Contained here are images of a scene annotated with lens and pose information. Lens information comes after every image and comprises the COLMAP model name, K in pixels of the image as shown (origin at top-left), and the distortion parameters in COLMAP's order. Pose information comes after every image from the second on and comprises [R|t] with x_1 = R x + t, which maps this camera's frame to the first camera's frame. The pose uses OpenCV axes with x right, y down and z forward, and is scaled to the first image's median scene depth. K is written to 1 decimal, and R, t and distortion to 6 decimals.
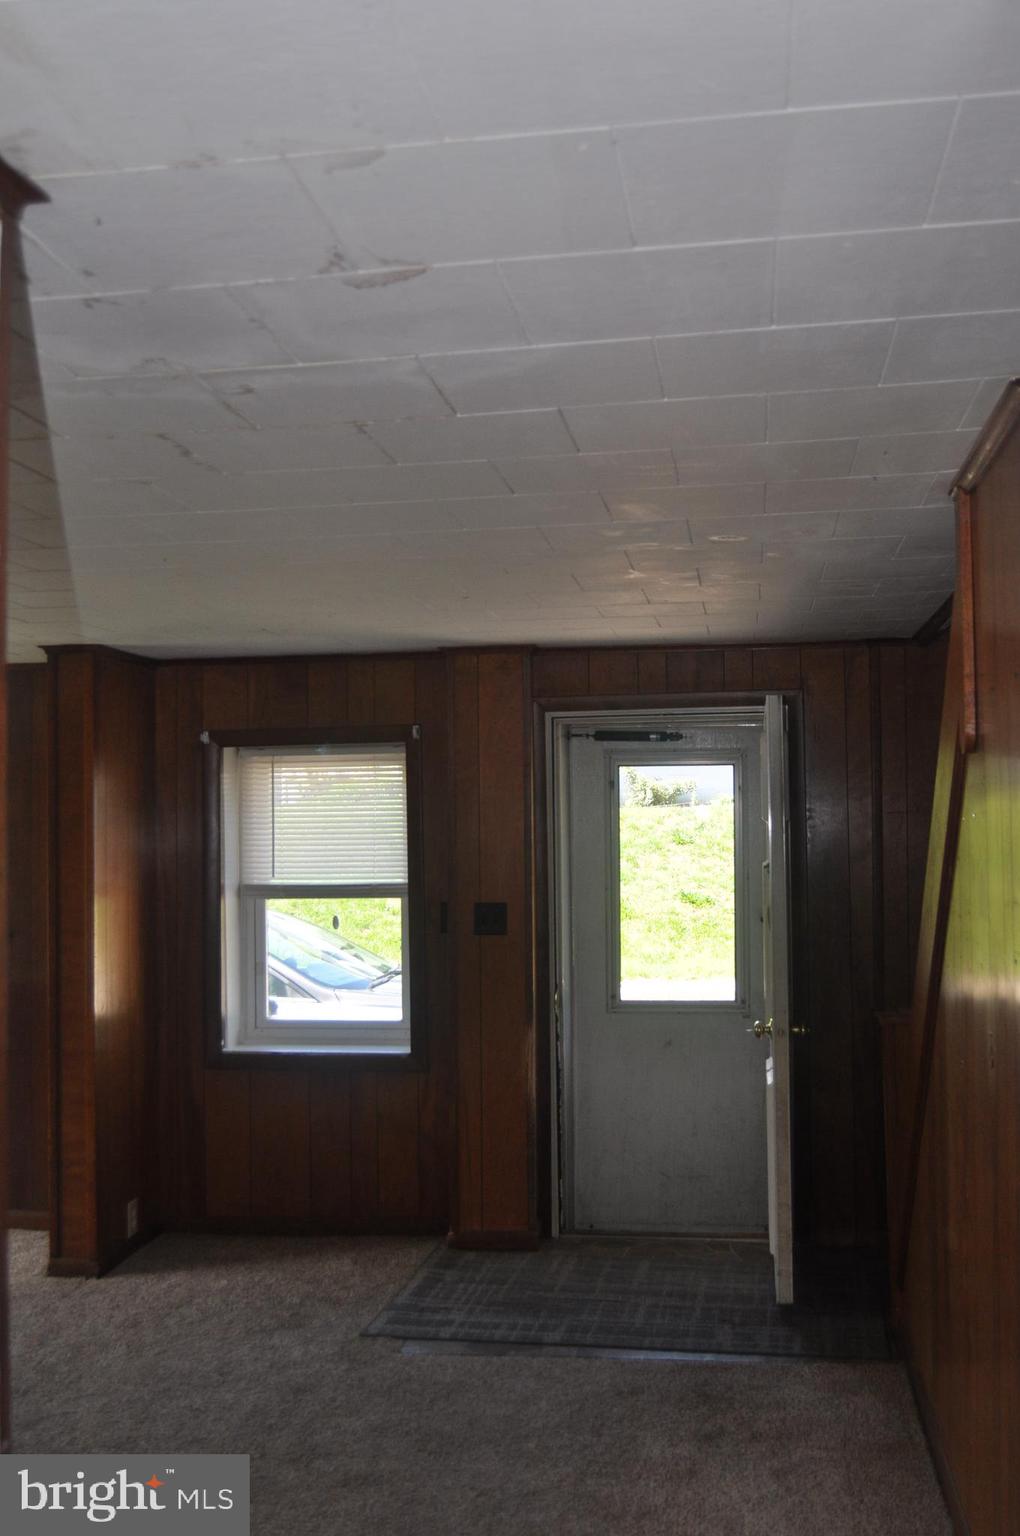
lens RADIAL K [[1546.1, 0, 510.0], [0, 1546.1, 768.0], [0, 0, 1]] dist [-0.015476, -0.012866]
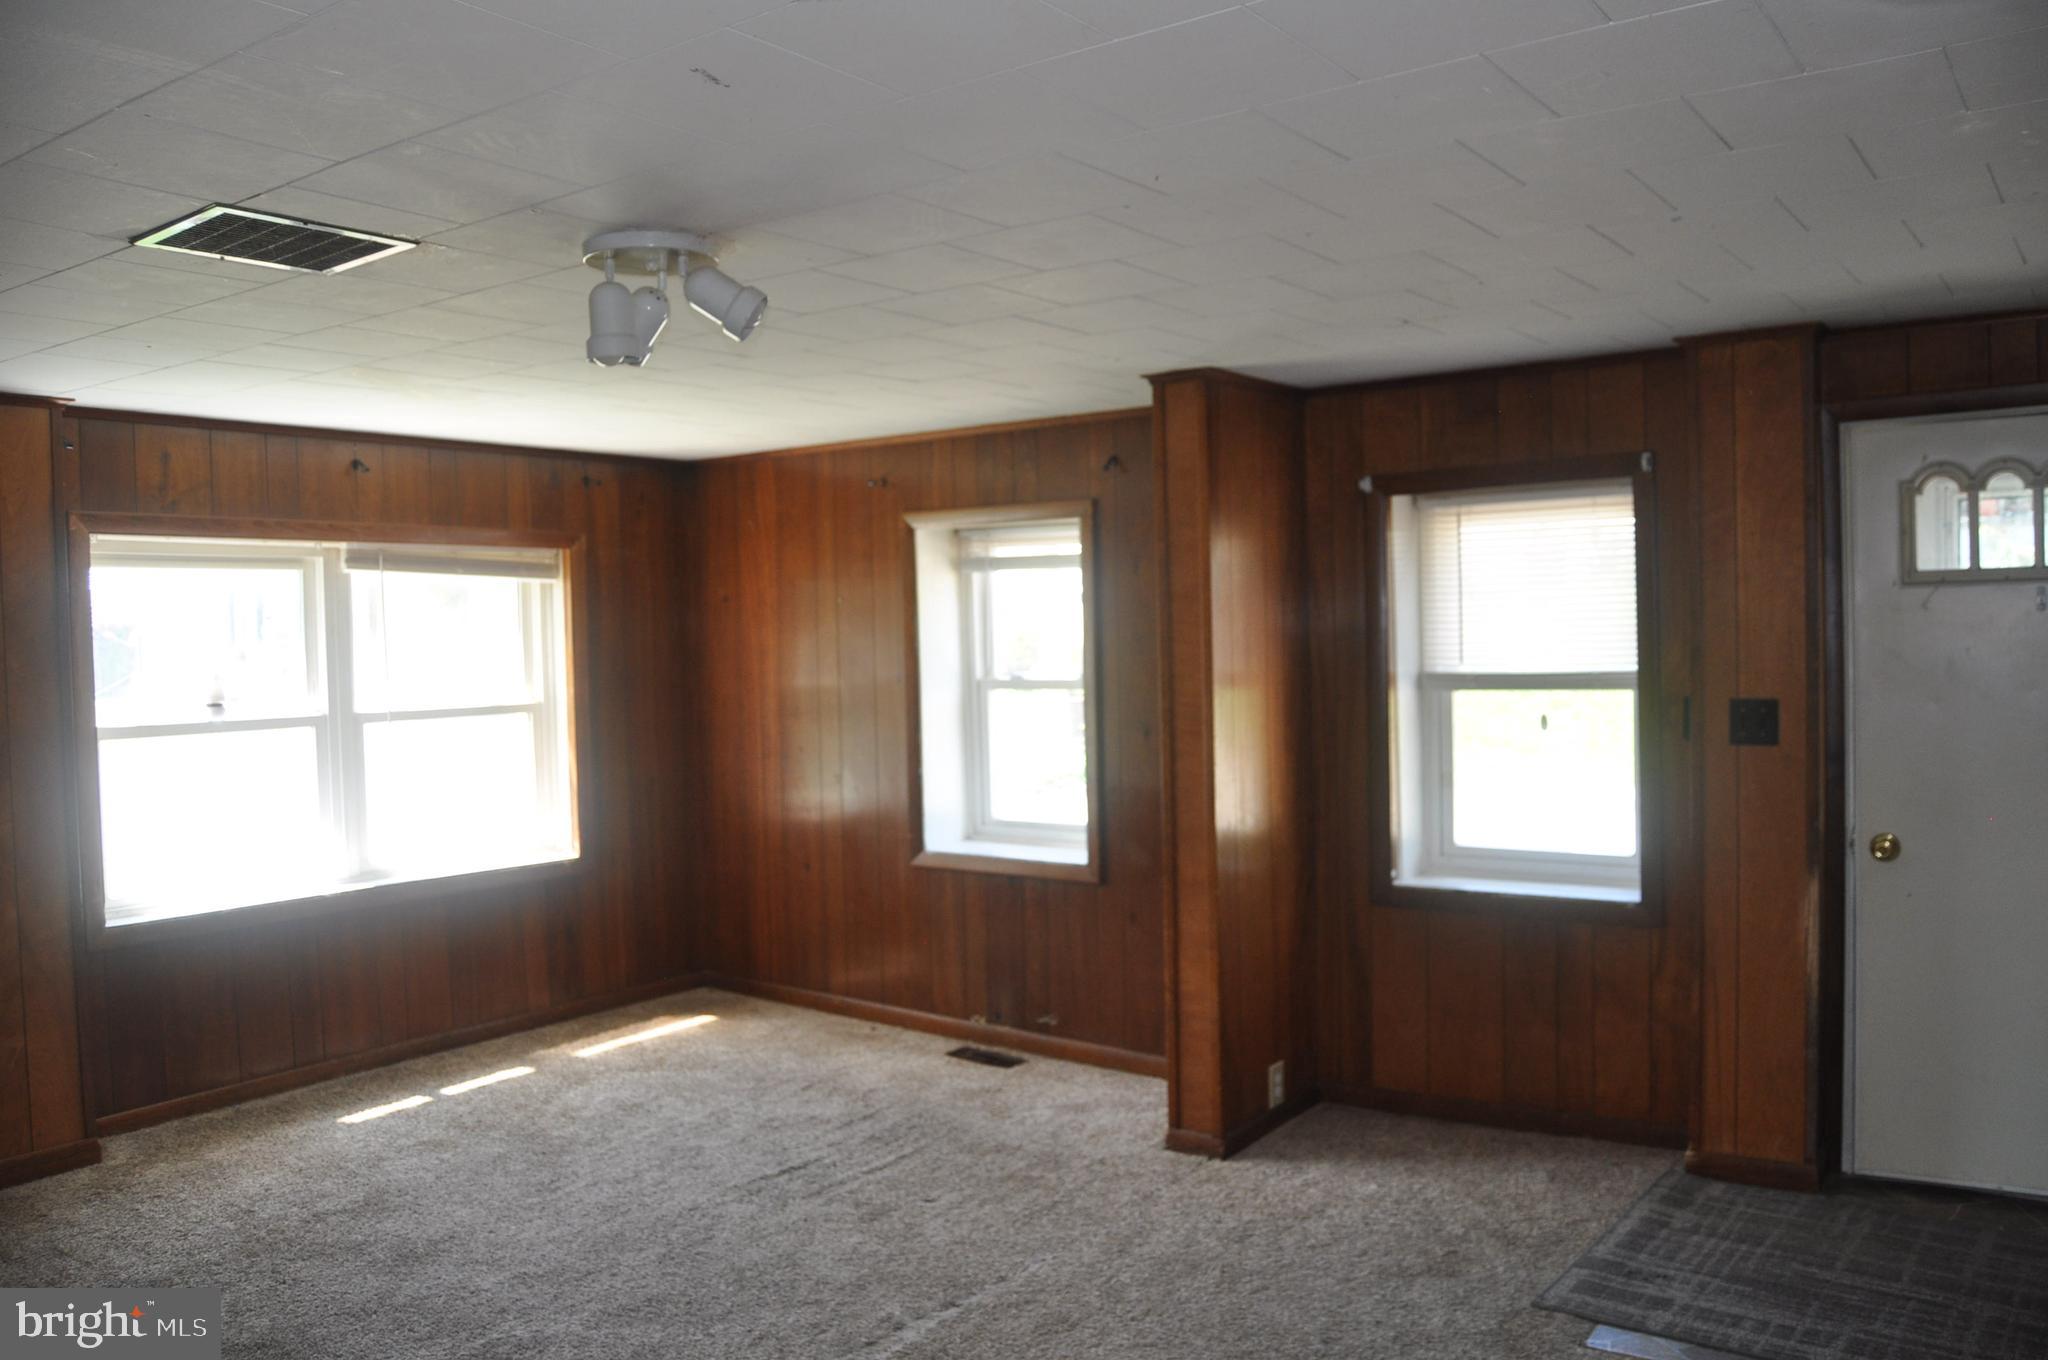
lens RADIAL K [[1639.9, 0, 1024.0], [0, 1639.9, 680.0], [0, 0, 1]] dist [-0.086867, 0.034494]
pose [[0.892867, 0.001900, -0.450315, 0.023034], [0.034448, 0.996773, 0.072506, 0.015368], [0.449000, -0.080251, 0.889921, 0.216775]]
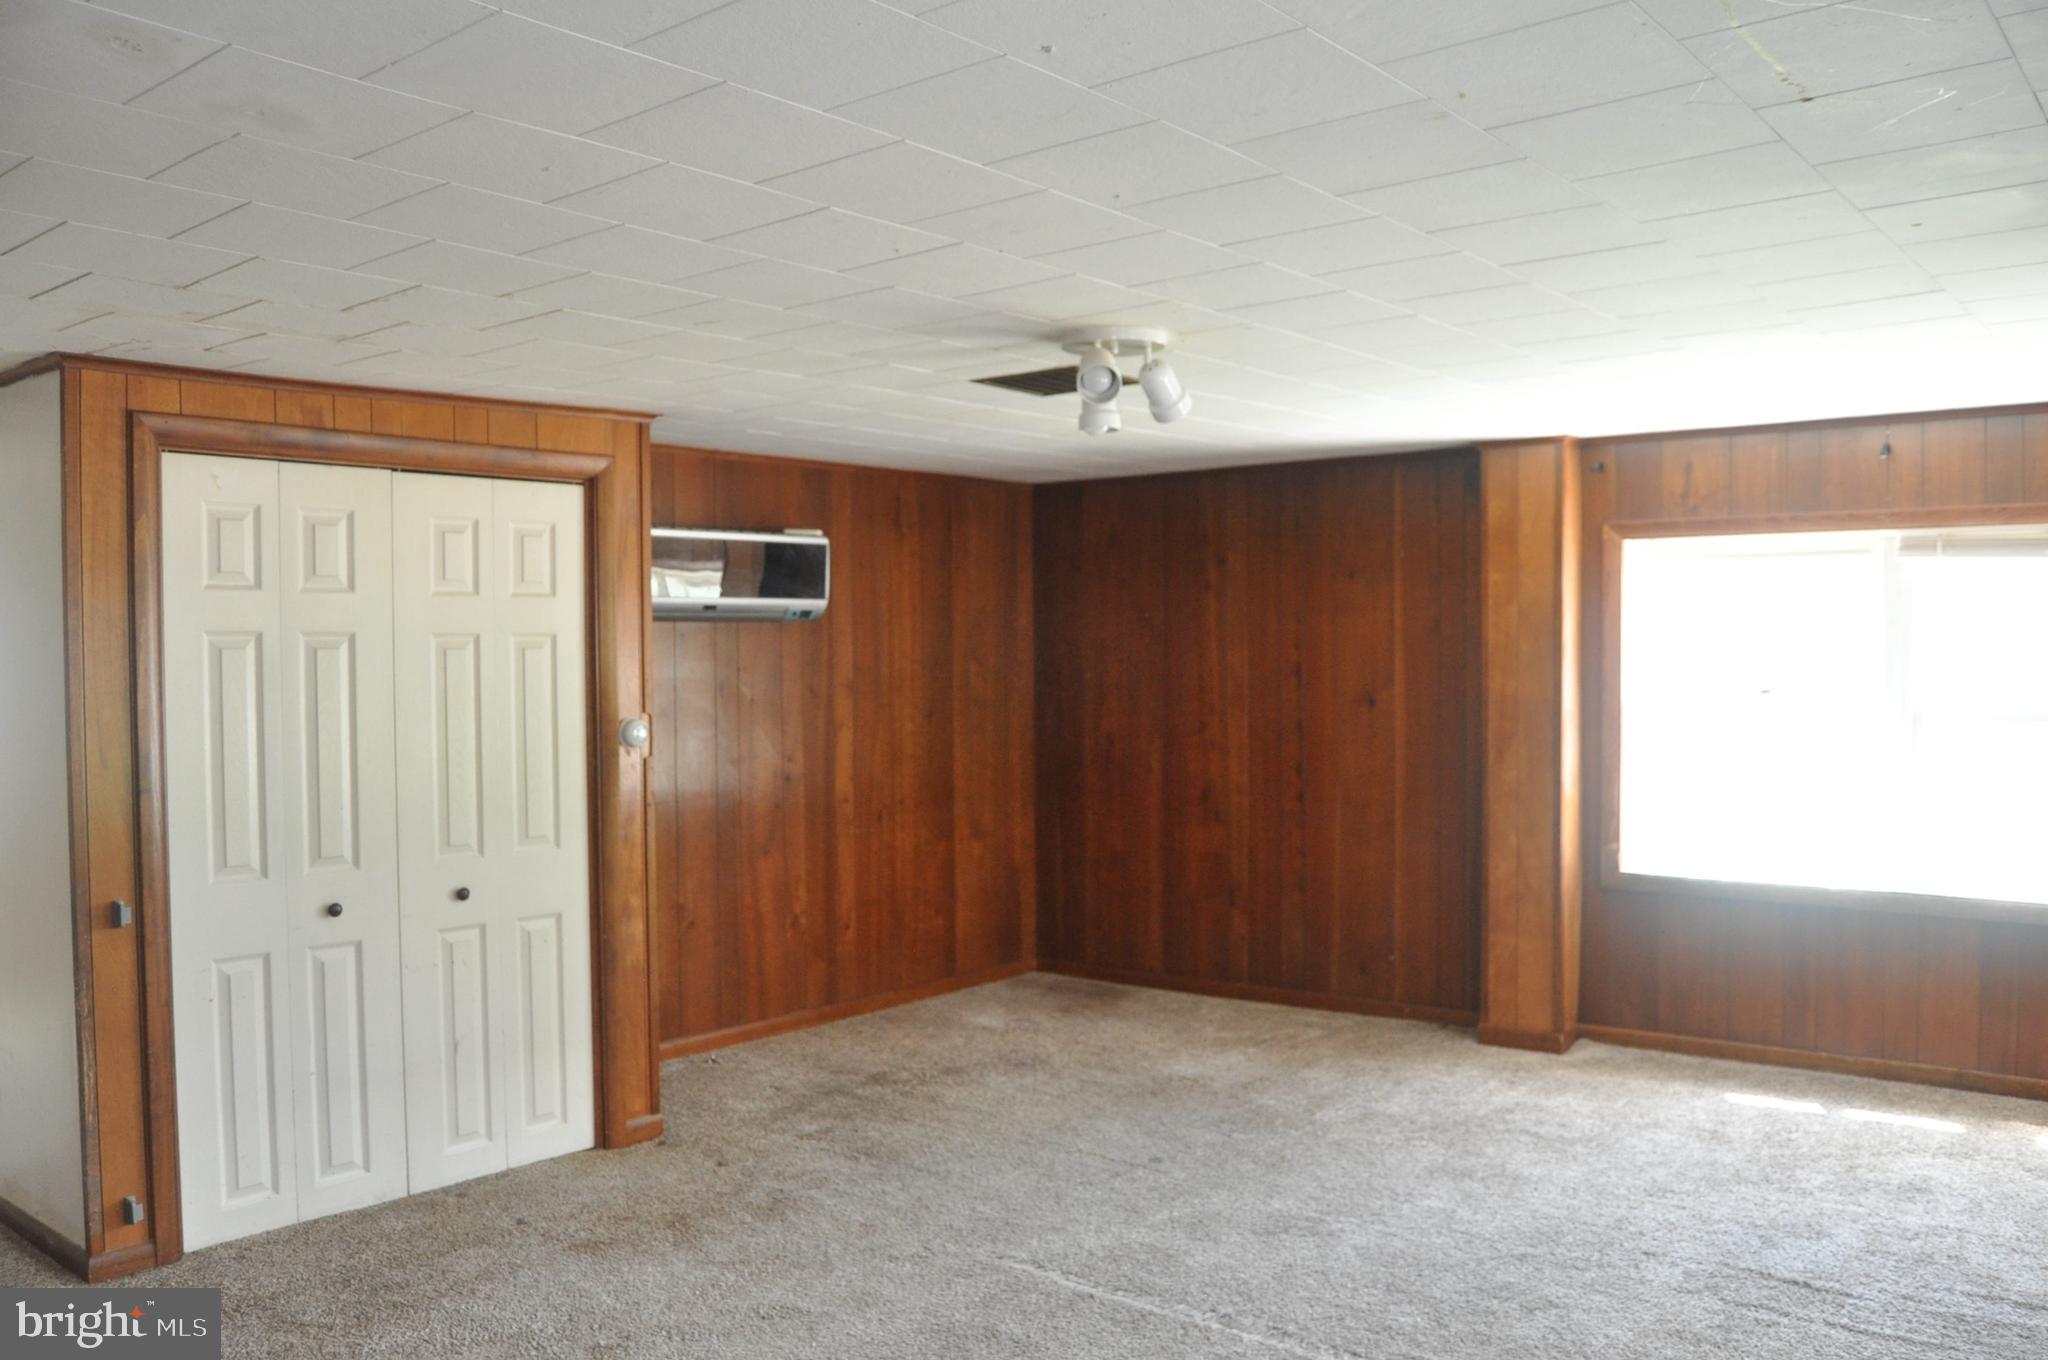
lens RADIAL K [[1667.8, 0, 1024.0], [0, 1667.8, 680.0], [0, 0, 1]] dist [-0.045673, 0.000163]
pose [[-0.500880, 0.032570, -0.864904, 0.312359], [0.049742, 0.998723, 0.008803, 0.044056], [0.864086, -0.038613, -0.501861, 0.988171]]
